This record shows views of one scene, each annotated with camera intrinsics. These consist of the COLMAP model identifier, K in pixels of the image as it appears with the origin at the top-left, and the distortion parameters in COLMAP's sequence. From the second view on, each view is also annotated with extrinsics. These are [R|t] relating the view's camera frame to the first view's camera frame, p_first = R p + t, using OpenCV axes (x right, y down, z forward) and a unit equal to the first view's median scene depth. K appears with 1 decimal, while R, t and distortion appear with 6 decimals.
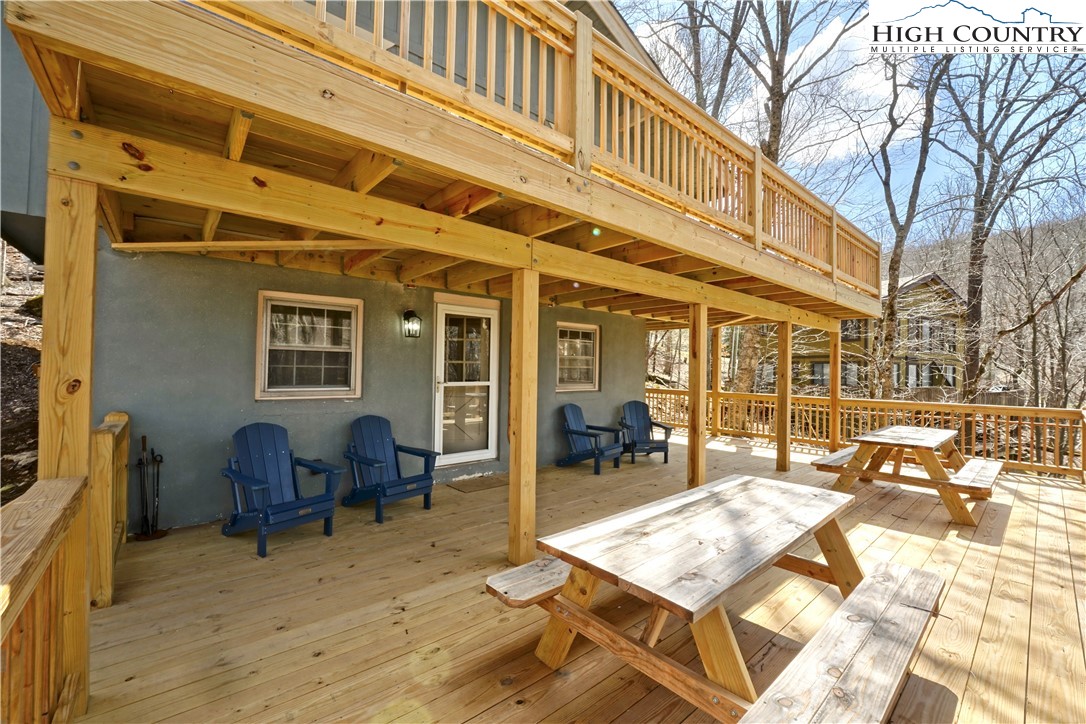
lens RADIAL K [[436.3, 0, 543.0], [0, 436.3, 362.0], [0, 0, 1]] dist [-0.000198, 0.000104]
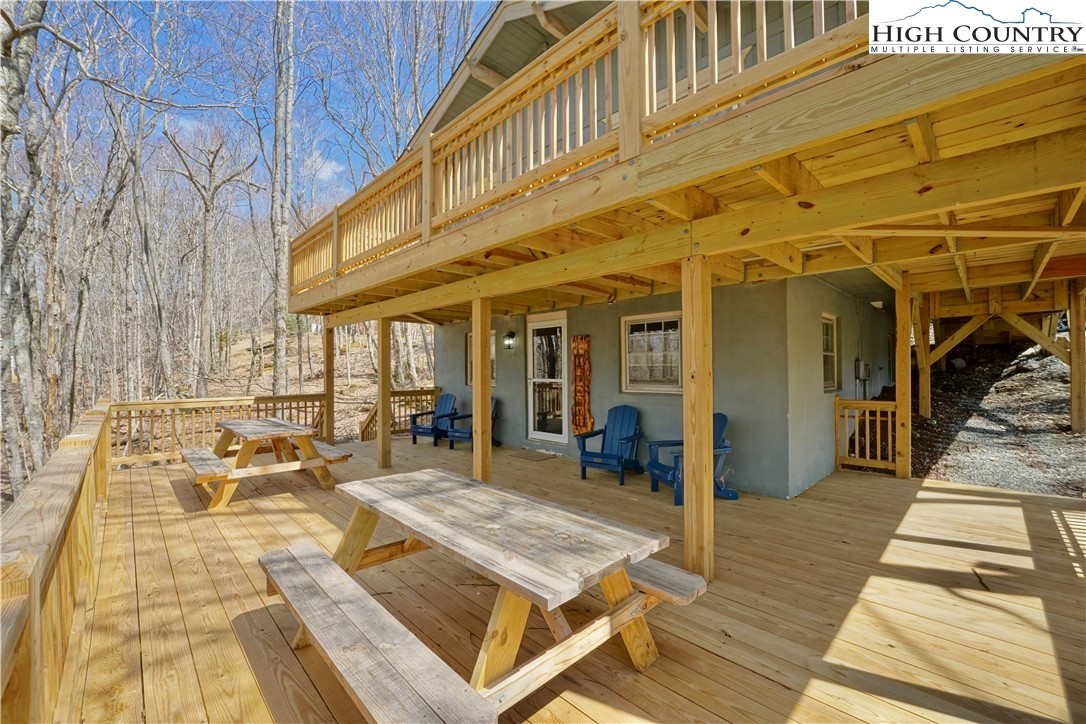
lens RADIAL K [[431.3, 0, 543.0], [0, 431.3, 362.0], [0, 0, 1]] dist [-0.000600, -0.000067]
pose [[0.053278, -0.026711, -0.998222, 1.158191], [0.022590, 0.999419, -0.025538, 0.029740], [0.998324, -0.021189, 0.053850, 0.960753]]
